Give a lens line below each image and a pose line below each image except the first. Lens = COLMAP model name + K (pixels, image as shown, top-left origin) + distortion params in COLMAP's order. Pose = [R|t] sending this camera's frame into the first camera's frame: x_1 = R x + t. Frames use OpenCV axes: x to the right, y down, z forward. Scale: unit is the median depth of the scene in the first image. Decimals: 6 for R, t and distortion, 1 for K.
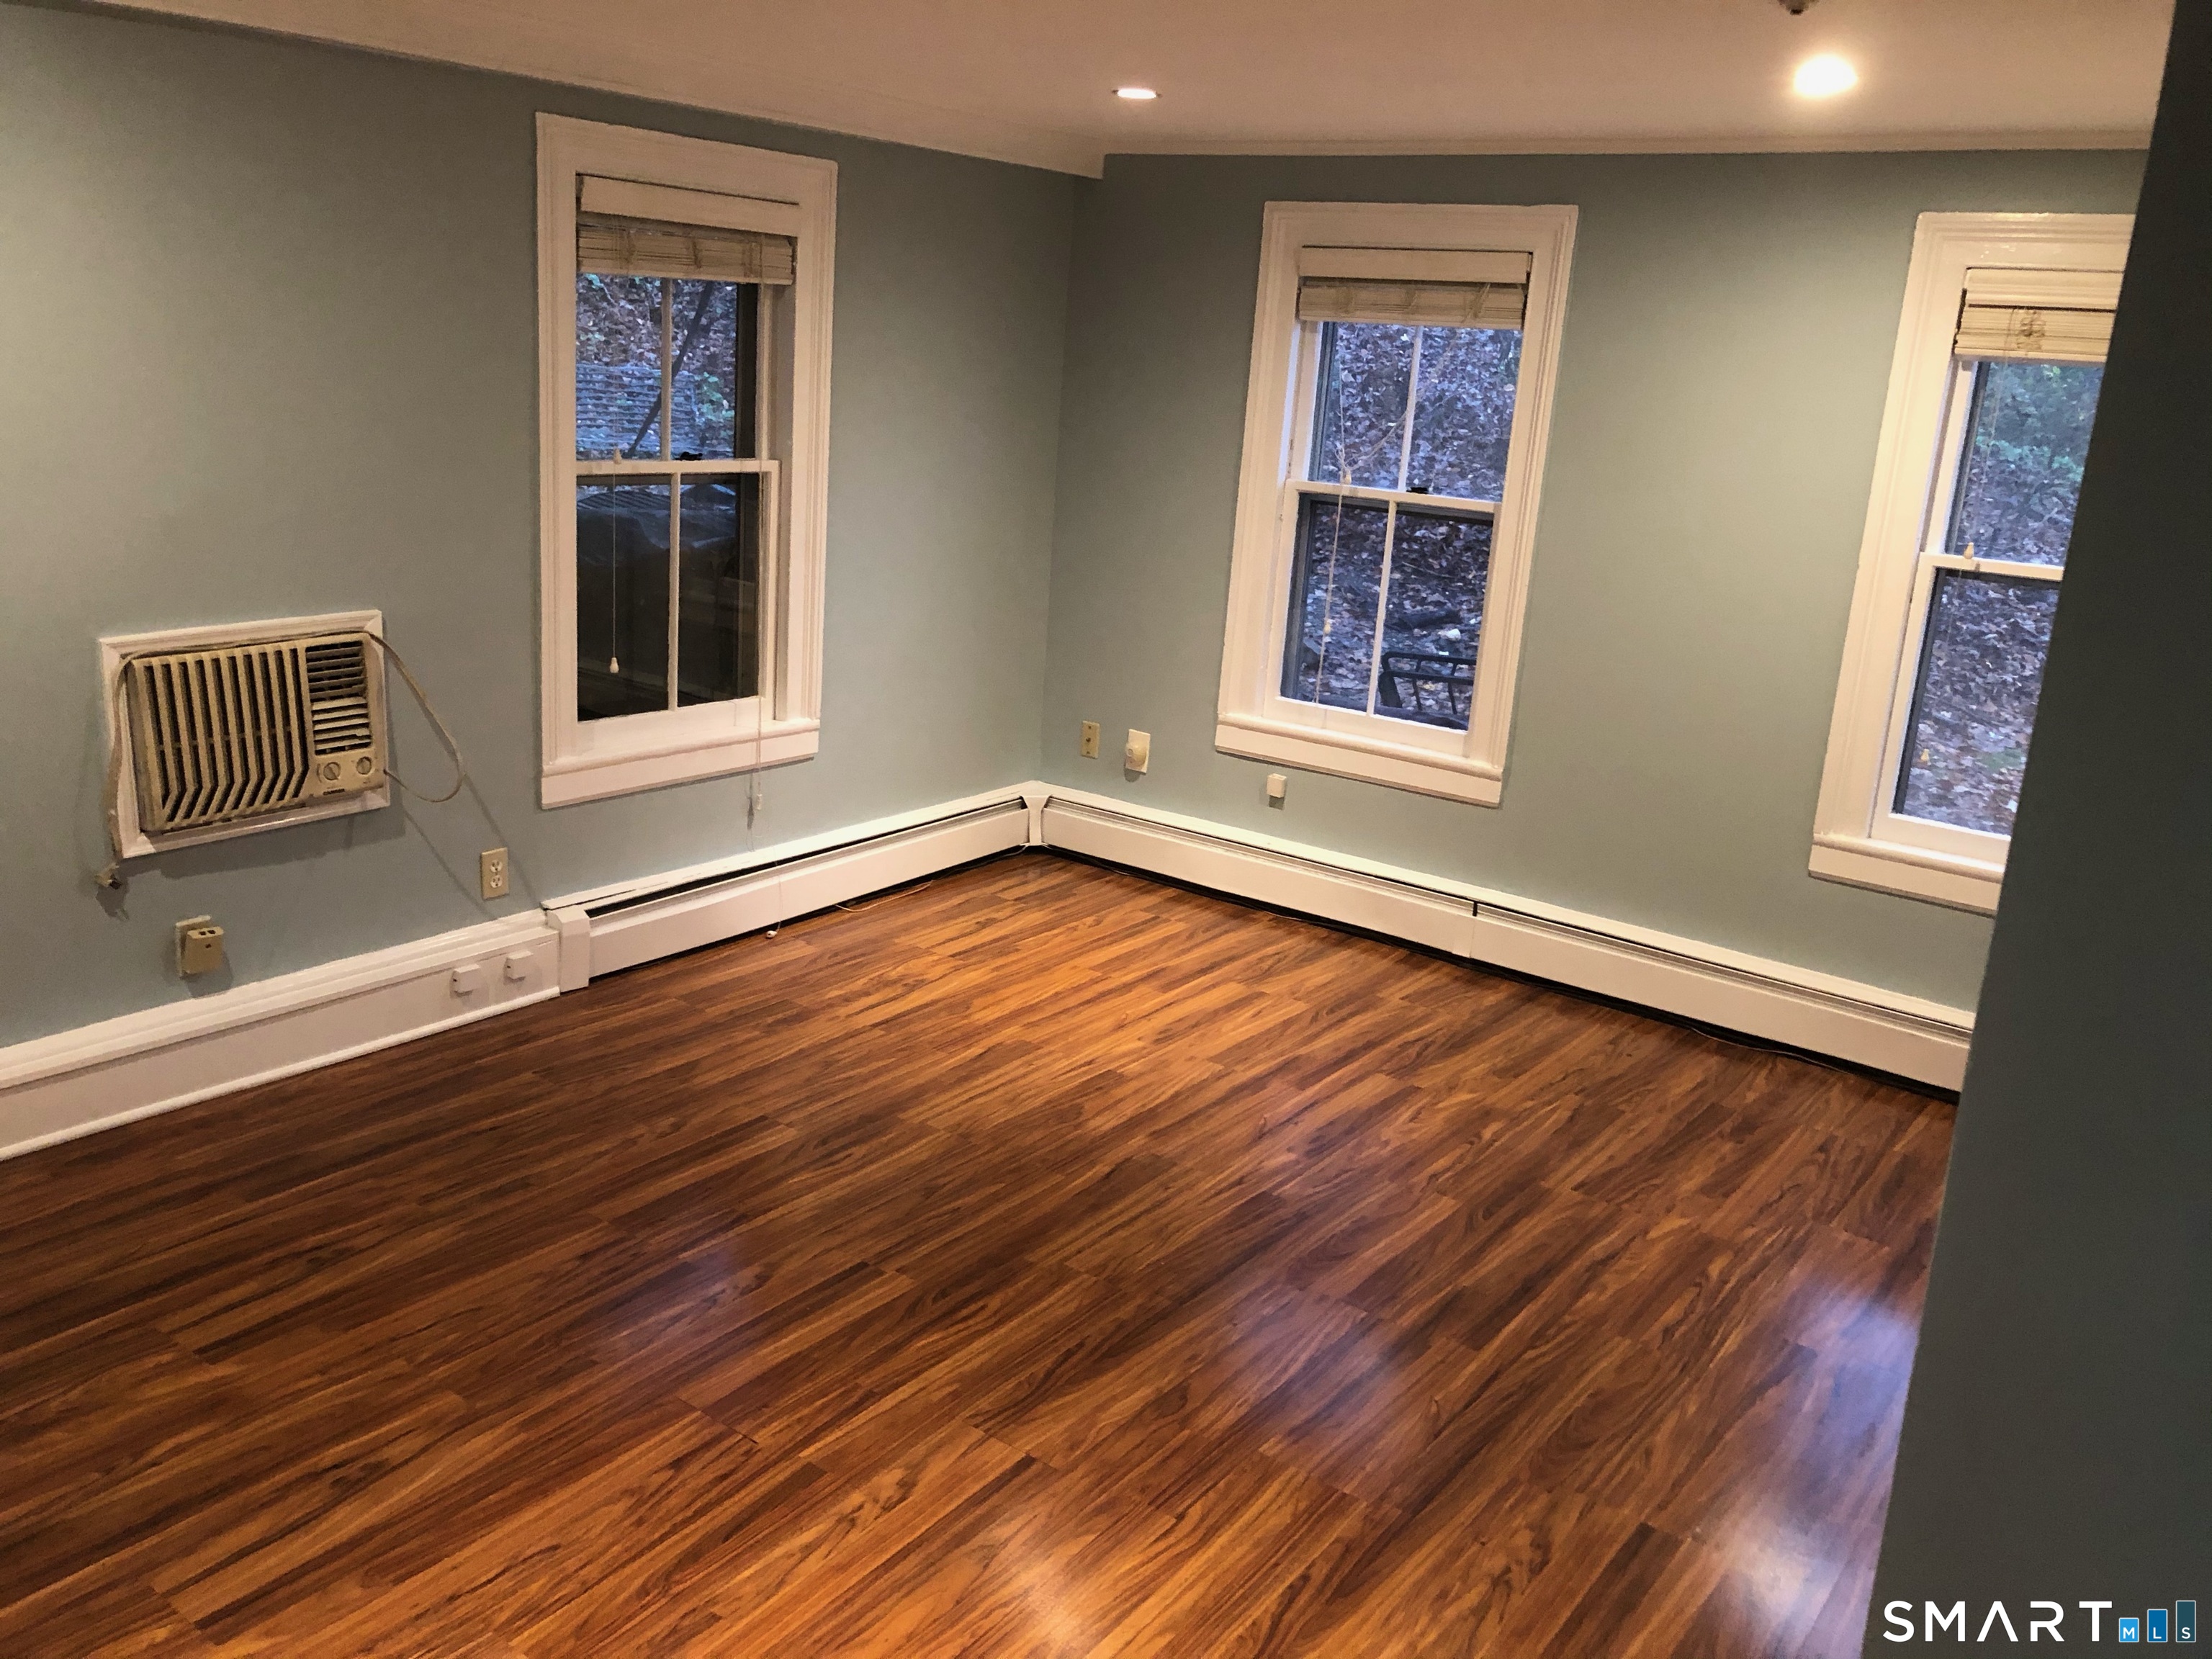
lens RADIAL K [[1814.7, 0, 1105.3], [0, 1814.7, 829.1], [0, 0, 1]] dist [0.035068, -0.041966]
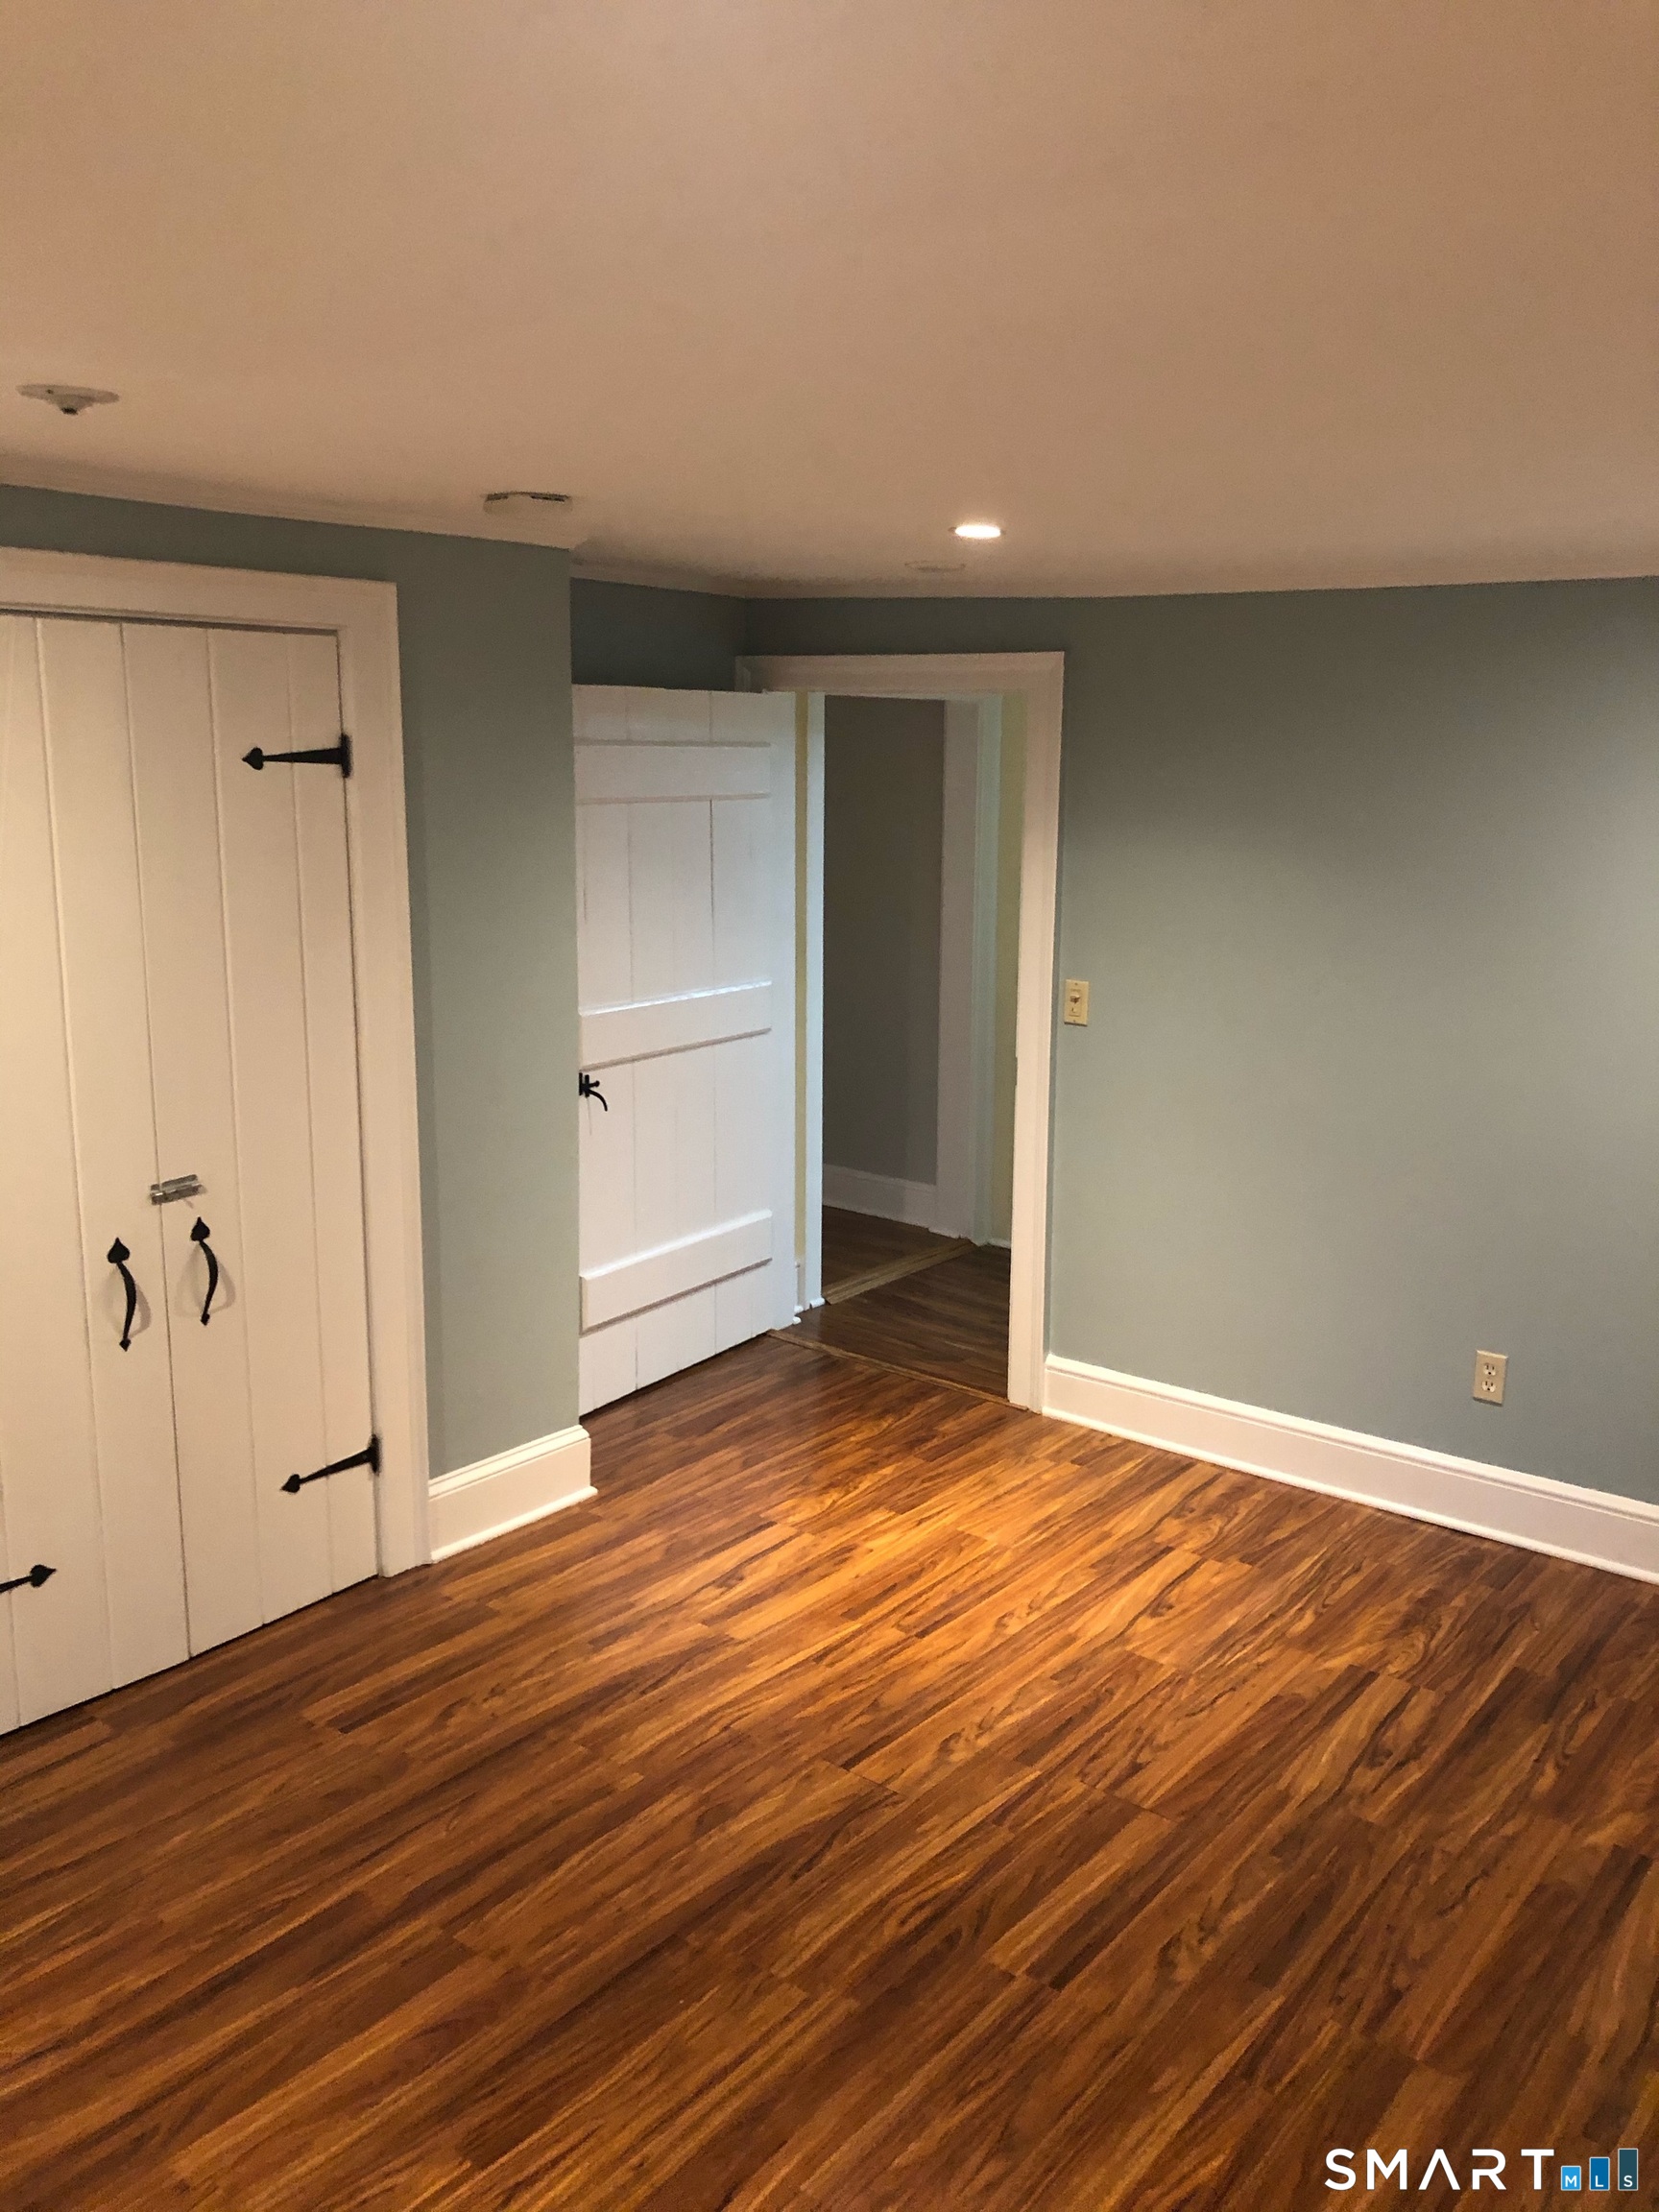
lens RADIAL K [[1814.7, 0, 829.6], [0, 1814.7, 1106.9], [0, 0, 1]] dist [0.035068, -0.041966]
pose [[-0.996062, -0.086646, 0.018794, -0.016114], [-0.069030, 0.890917, 0.448890, -0.554121], [-0.055638, 0.445825, -0.893389, 1.843583]]
